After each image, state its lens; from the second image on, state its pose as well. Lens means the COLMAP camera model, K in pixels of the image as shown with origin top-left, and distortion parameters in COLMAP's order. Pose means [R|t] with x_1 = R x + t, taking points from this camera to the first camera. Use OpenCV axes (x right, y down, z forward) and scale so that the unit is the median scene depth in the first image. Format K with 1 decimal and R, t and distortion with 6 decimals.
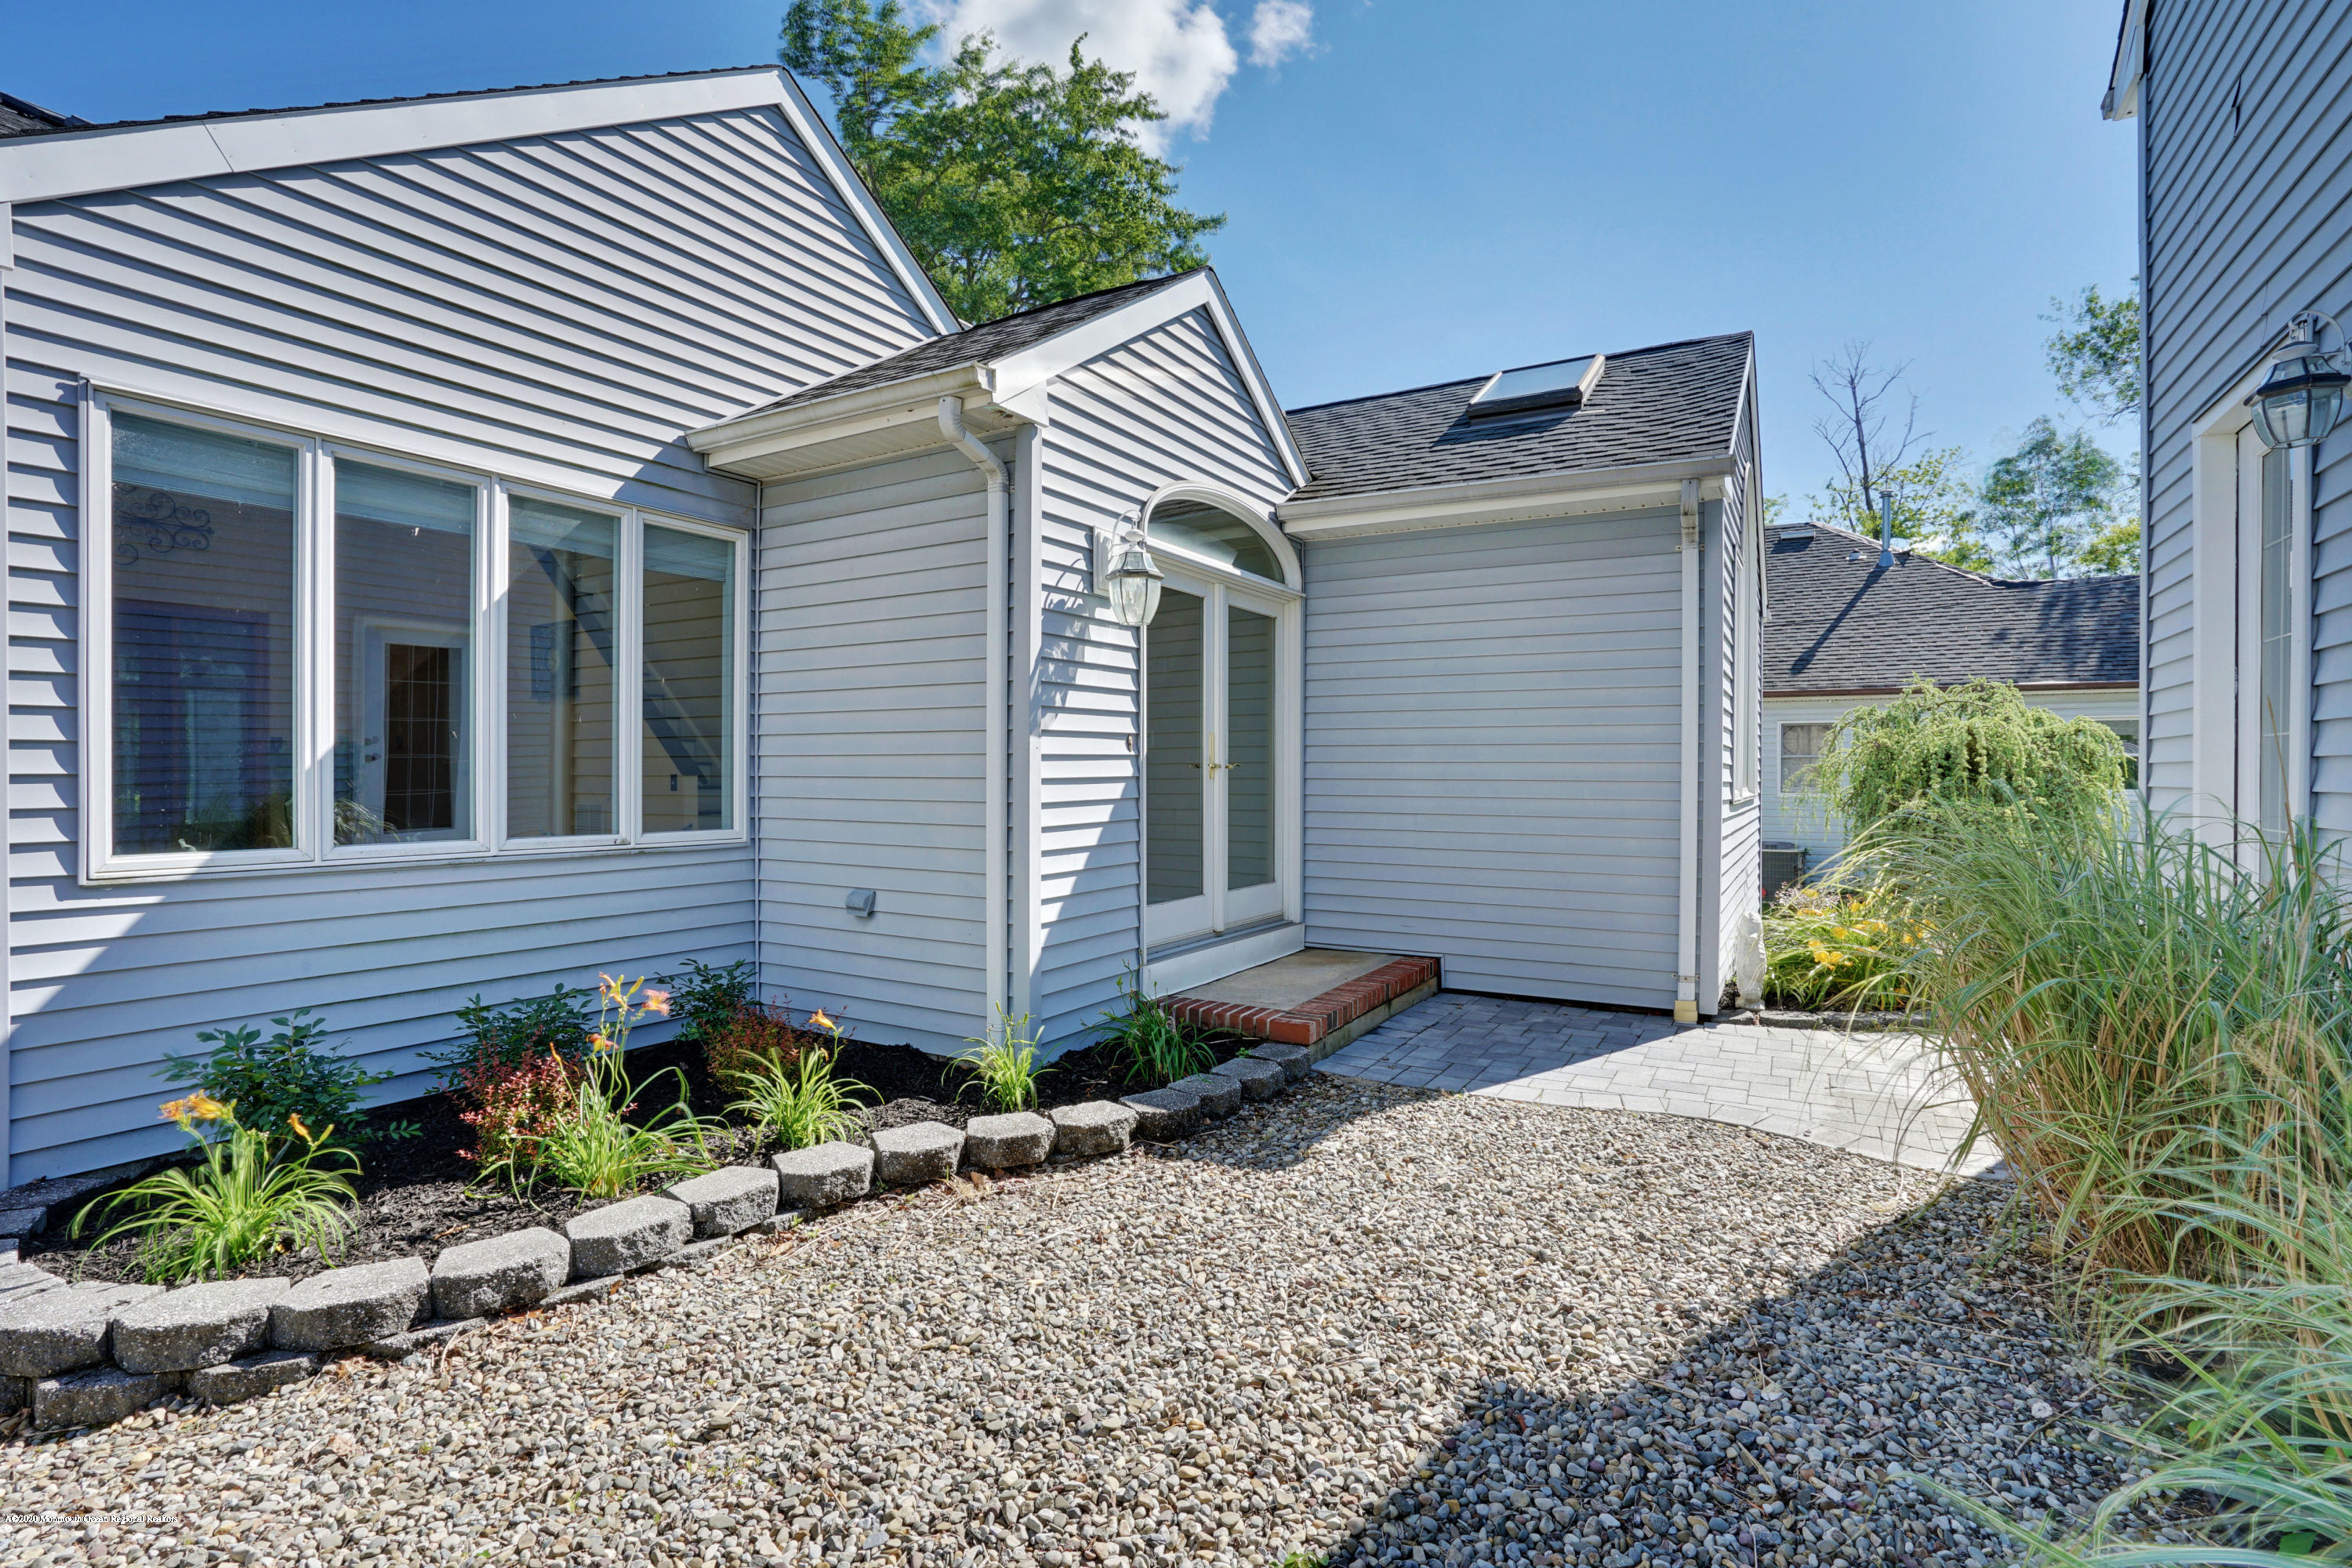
lens RADIAL K [[1096.7, 0, 1177.5], [0, 1096.7, 776.4], [0, 0, 1]] dist [-0.045744, 0.013637]
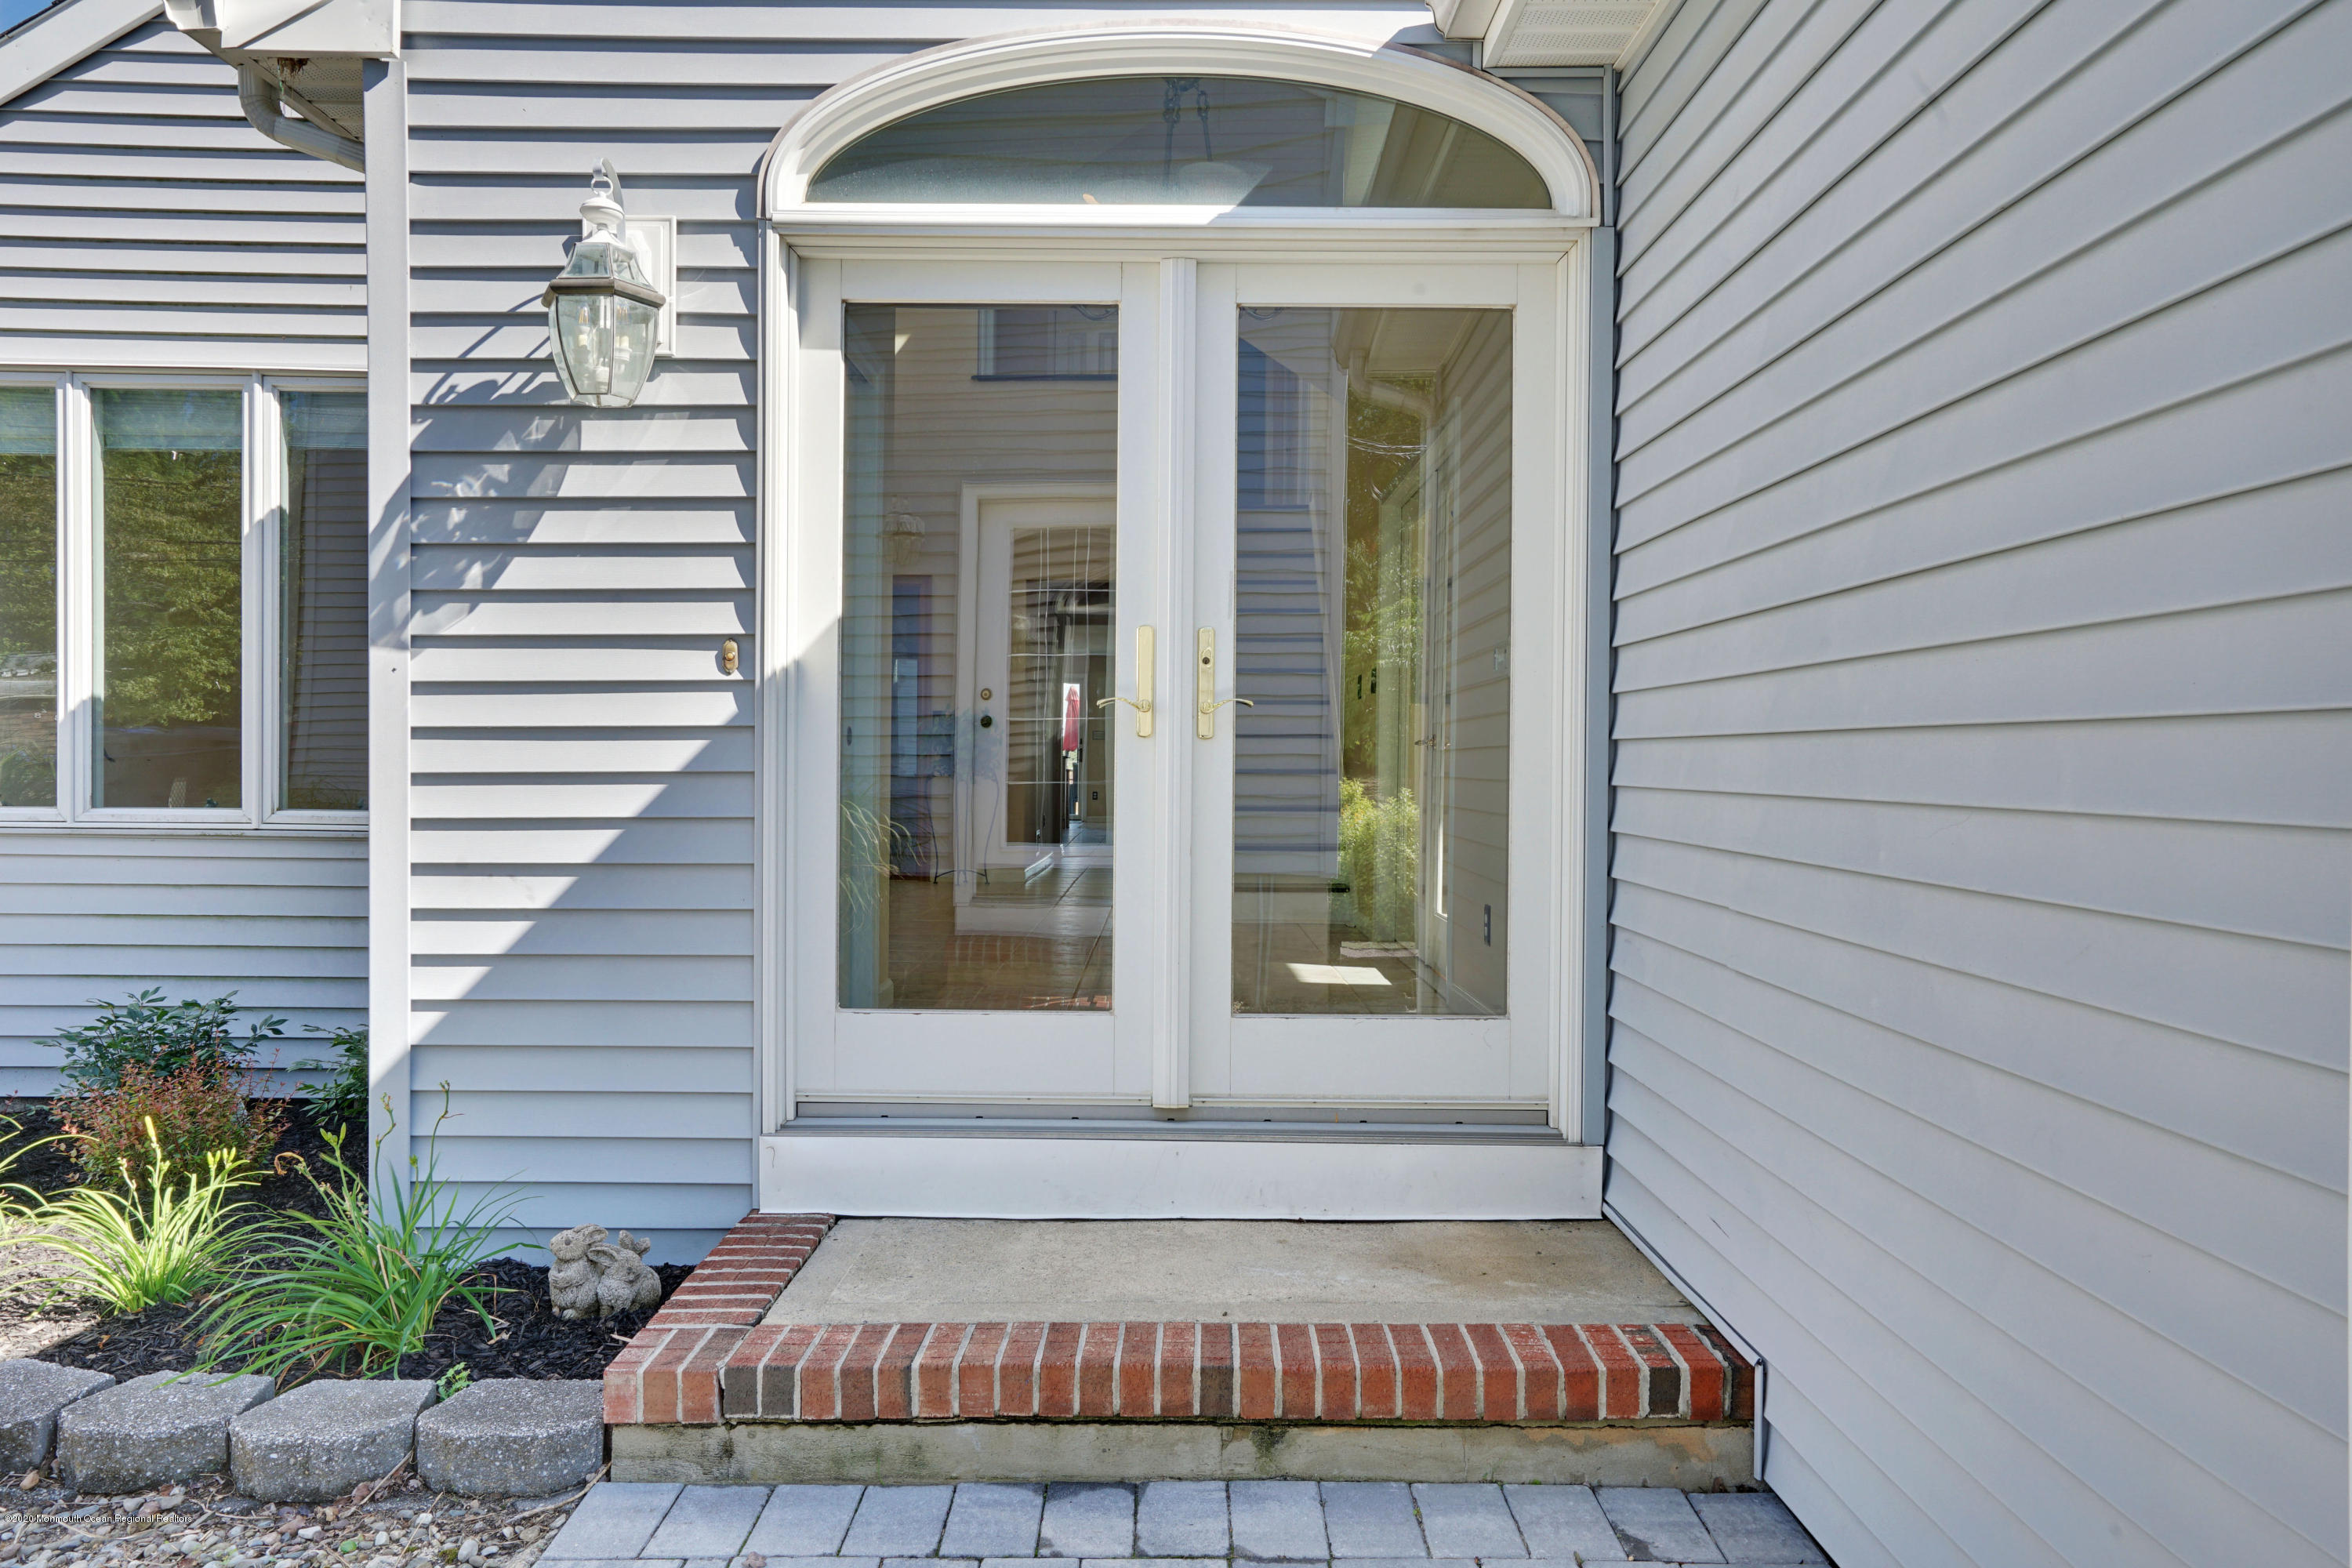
lens RADIAL K [[1508.4, 0, 1181.0], [0, 1508.4, 778.2], [0, 0, 1]] dist [0.026225, 0.001816]
pose [[0.511711, 0.009962, -0.859100, 0.685889], [-0.009881, 0.999935, 0.005709, 0.018454], [0.859101, 0.005567, 0.511776, 0.924026]]
